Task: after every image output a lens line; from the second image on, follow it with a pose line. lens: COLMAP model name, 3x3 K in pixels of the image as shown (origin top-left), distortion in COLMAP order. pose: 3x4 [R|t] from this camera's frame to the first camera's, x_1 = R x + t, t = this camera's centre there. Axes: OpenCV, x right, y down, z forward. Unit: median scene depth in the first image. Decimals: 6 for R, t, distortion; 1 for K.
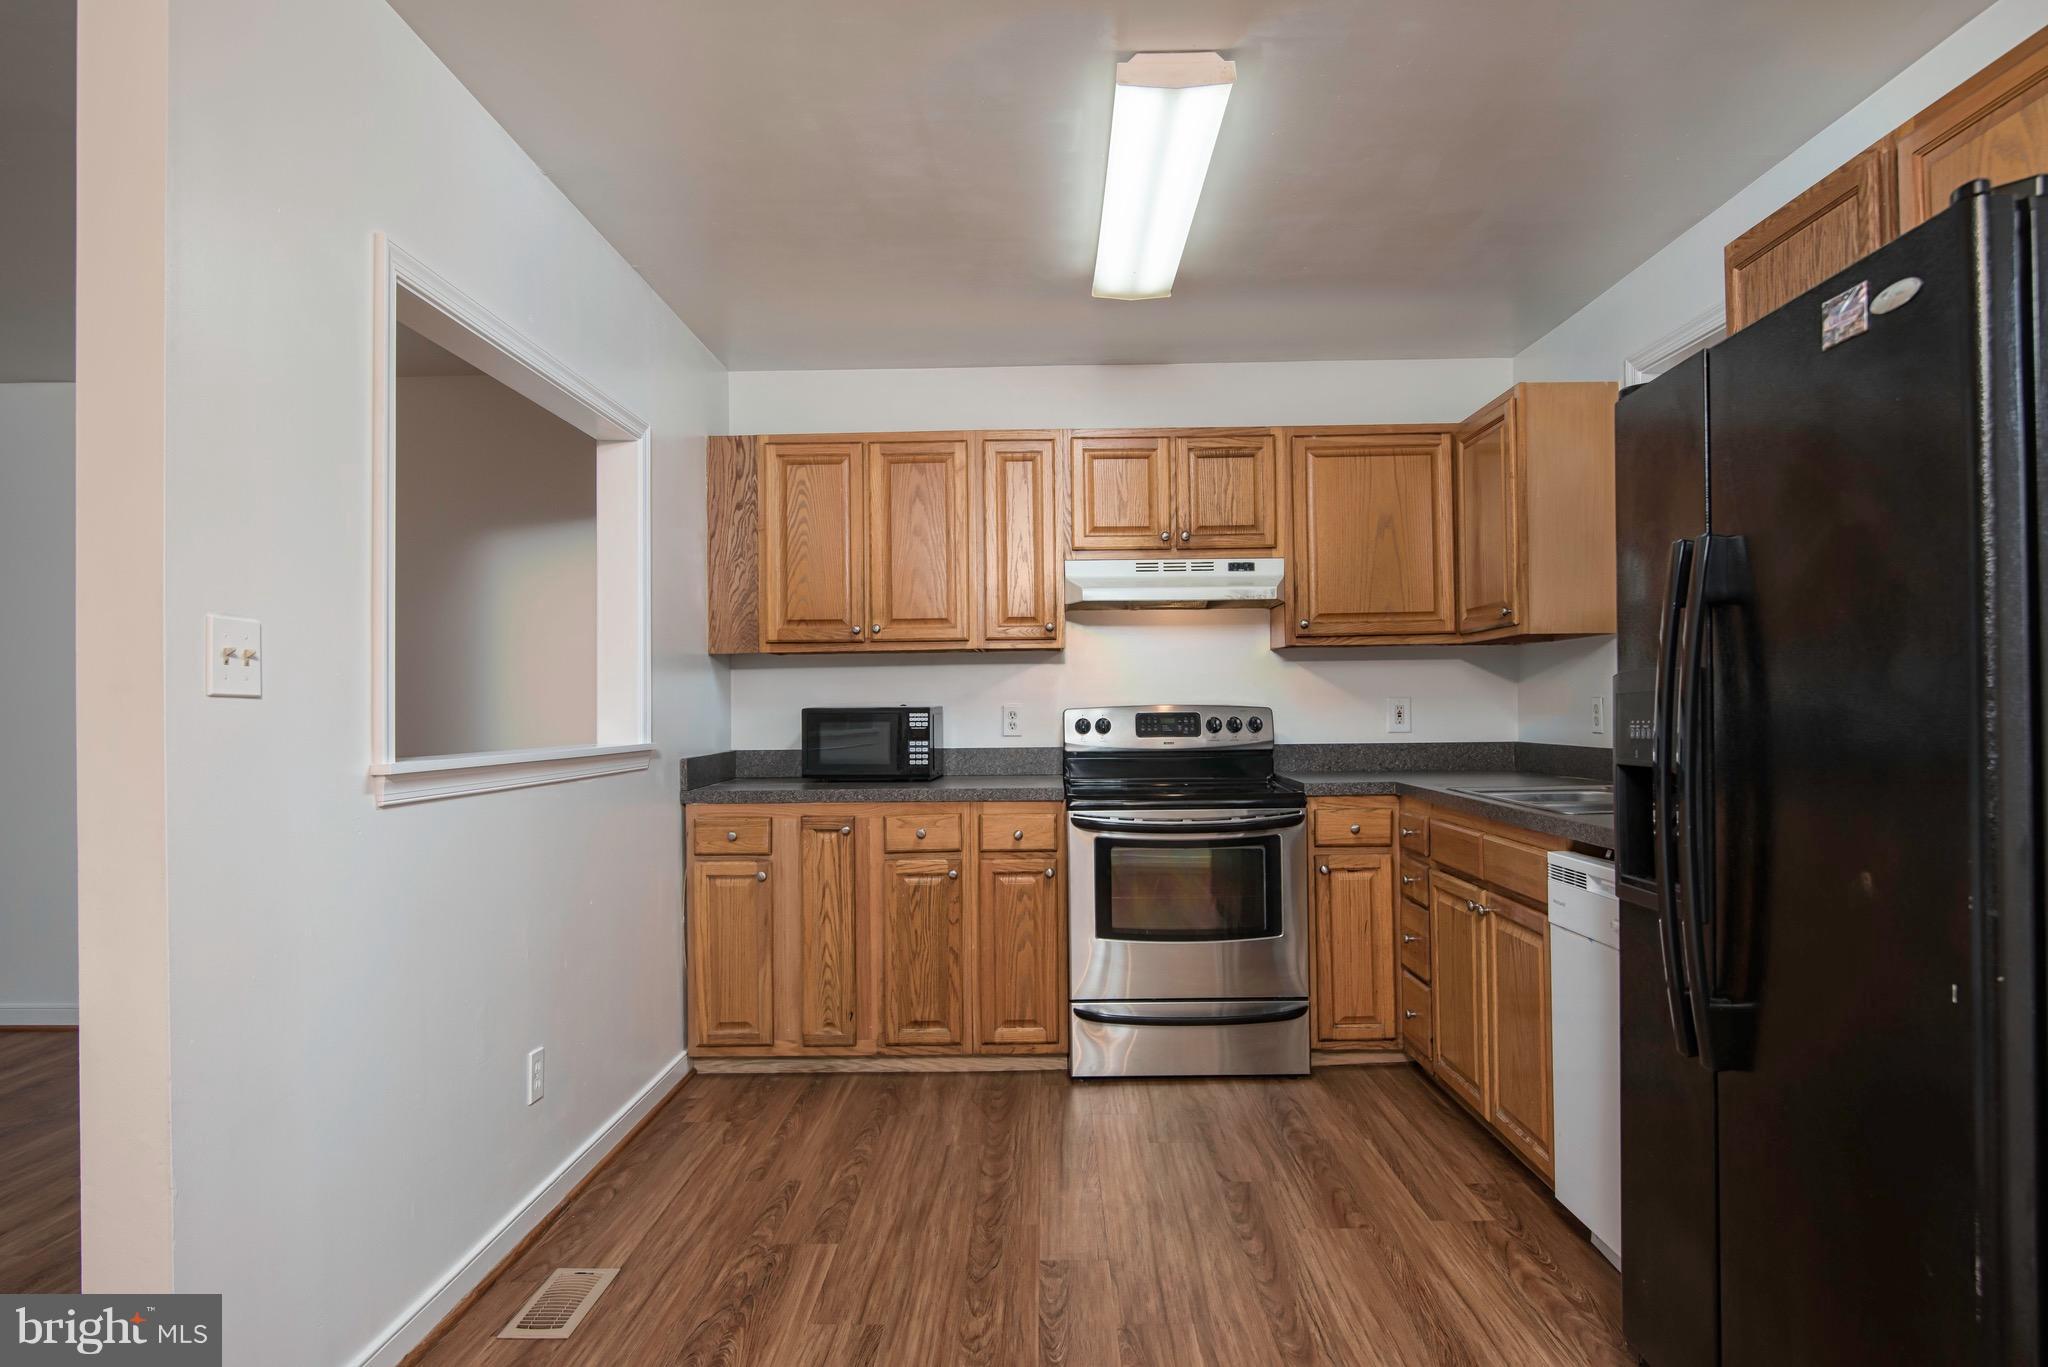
lens RADIAL K [[1217.2, 0, 1026.0], [0, 1217.2, 682.9], [0, 0, 1]] dist [-0.009790, 0.001084]
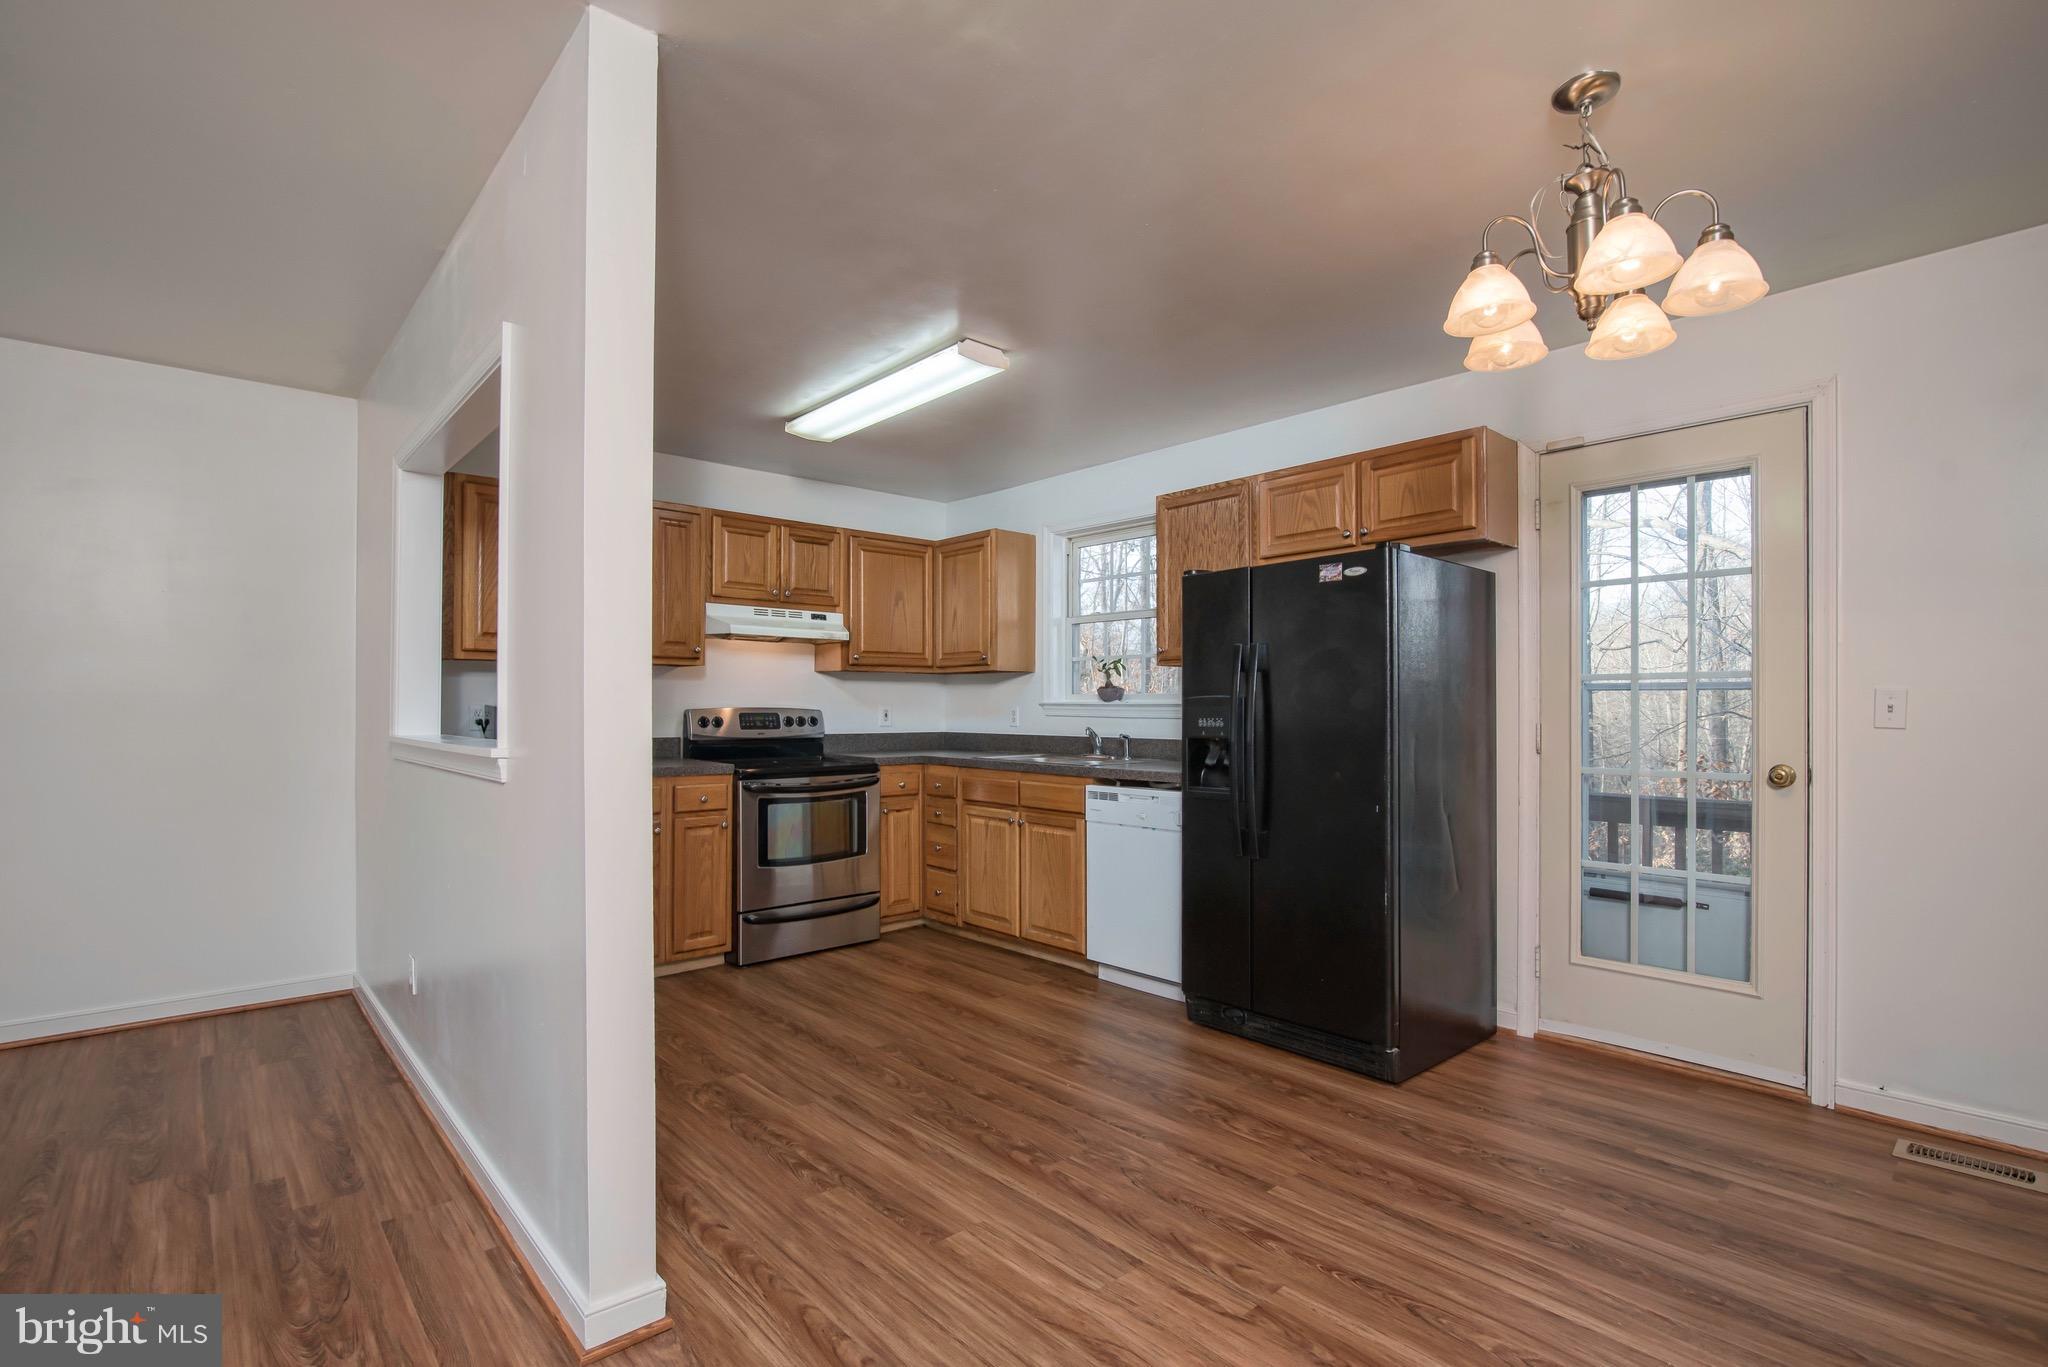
lens RADIAL K [[946.5, 0, 1023.7], [0, 946.5, 699.4], [0, 0, 1]] dist [-0.020678, 0.000818]
pose [[0.732785, 0.018581, 0.680207, -0.473258], [-0.024301, 0.999704, -0.001129, 0.002418], [-0.680027, -0.015703, 0.733019, -0.040271]]
